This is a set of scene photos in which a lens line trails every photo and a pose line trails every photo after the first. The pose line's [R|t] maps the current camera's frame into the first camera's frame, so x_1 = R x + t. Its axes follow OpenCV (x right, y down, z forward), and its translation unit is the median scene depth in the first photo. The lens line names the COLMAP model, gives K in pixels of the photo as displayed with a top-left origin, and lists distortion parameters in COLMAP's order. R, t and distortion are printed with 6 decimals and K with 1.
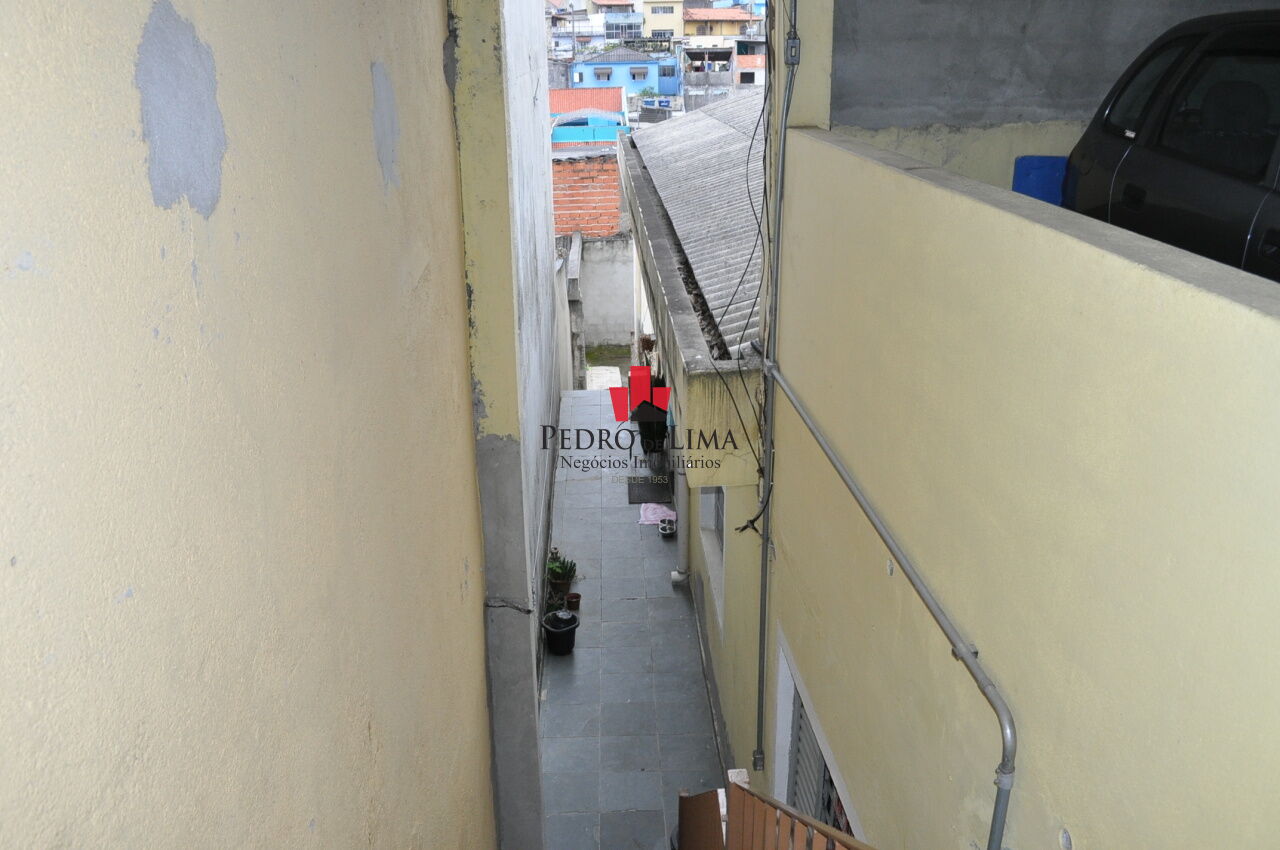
lens RADIAL K [[1032.3, 0, 640.0], [0, 1032.3, 425.0], [0, 0, 1]] dist [-0.001594, -0.001286]
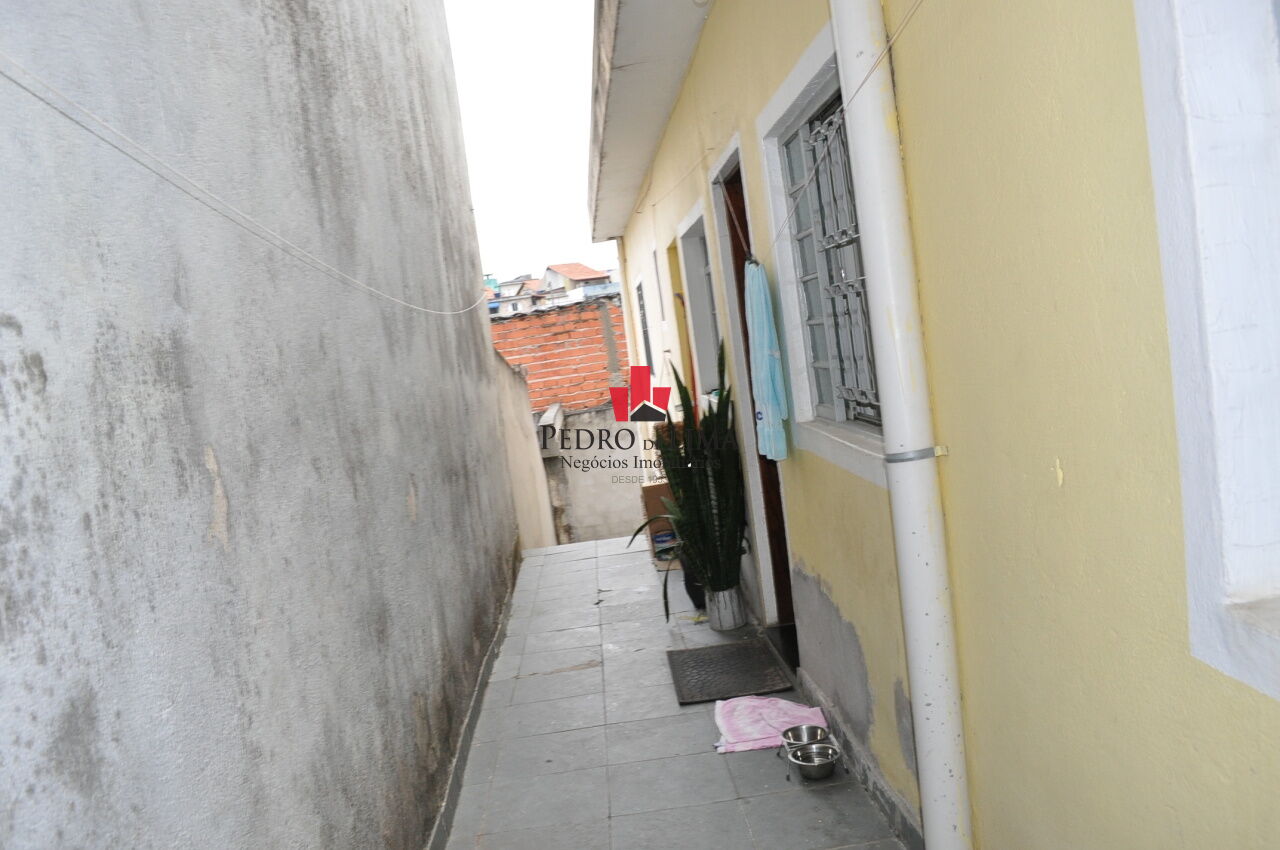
lens RADIAL K [[1032.3, 0, 640.0], [0, 1032.3, 425.0], [0, 0, 1]] dist [-0.001594, -0.001286]
pose [[0.992940, -0.118397, 0.007174, -0.008617], [0.116092, 0.957637, -0.263540, 0.041655], [0.024332, 0.262512, 0.964622, 0.343084]]
